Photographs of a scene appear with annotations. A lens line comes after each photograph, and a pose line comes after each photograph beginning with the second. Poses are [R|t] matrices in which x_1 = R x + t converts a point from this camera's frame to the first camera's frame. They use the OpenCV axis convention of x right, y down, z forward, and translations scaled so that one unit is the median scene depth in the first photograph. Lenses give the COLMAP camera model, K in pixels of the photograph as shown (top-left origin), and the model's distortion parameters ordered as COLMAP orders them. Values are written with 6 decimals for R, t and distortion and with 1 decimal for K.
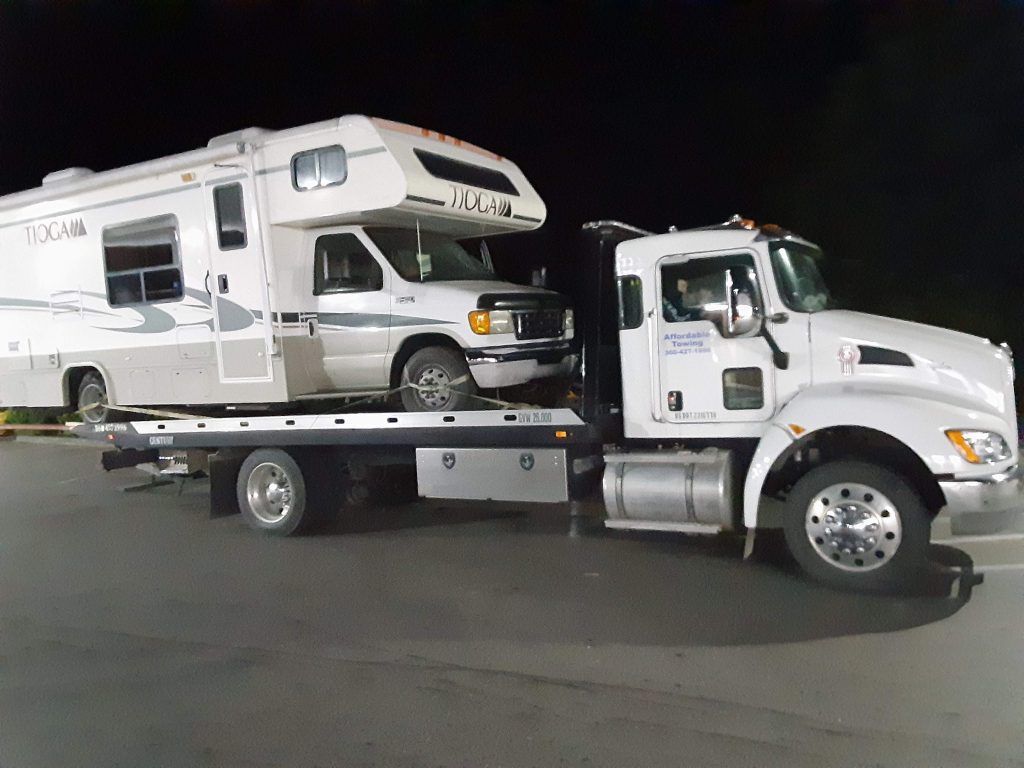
lens RADIAL K [[856.6, 0, 512.0], [0, 856.6, 384.0], [0, 0, 1]] dist [0.137144, 0.000096]
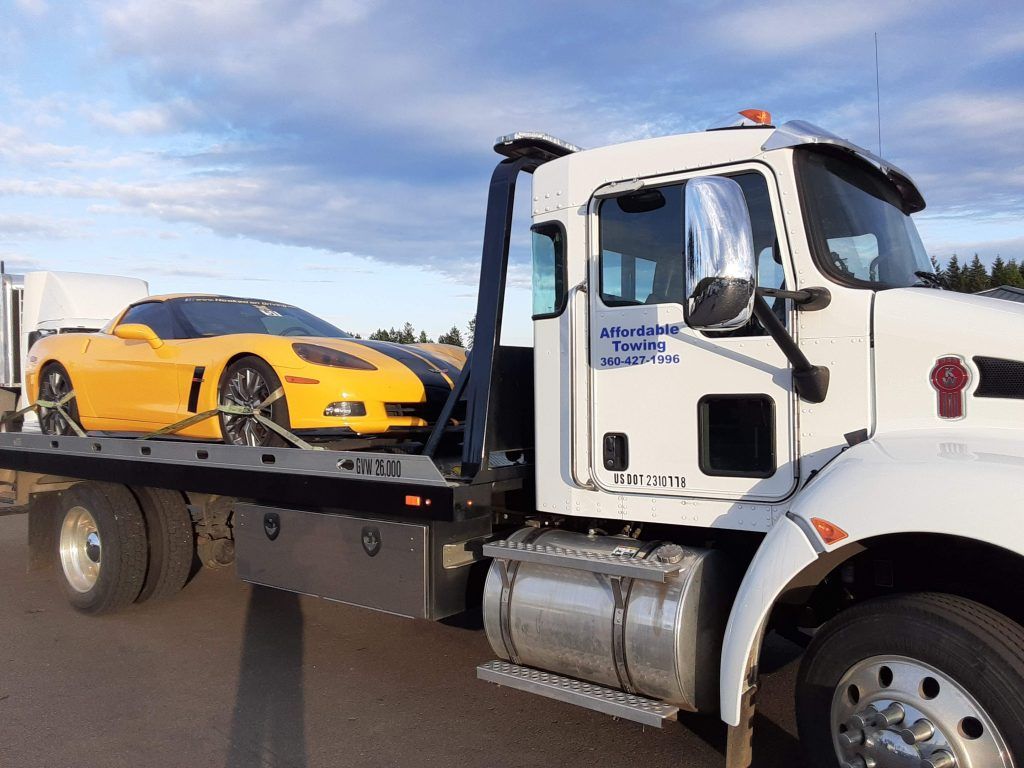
lens RADIAL K [[856.6, 0, 512.0], [0, 856.6, 384.0], [0, 0, 1]] dist [0.137144, 0.000096]
pose [[0.989068, 0.038895, -0.142237, 0.202374], [-0.041500, 0.999020, -0.015392, -0.011615], [0.141499, 0.021127, 0.989713, 0.460714]]
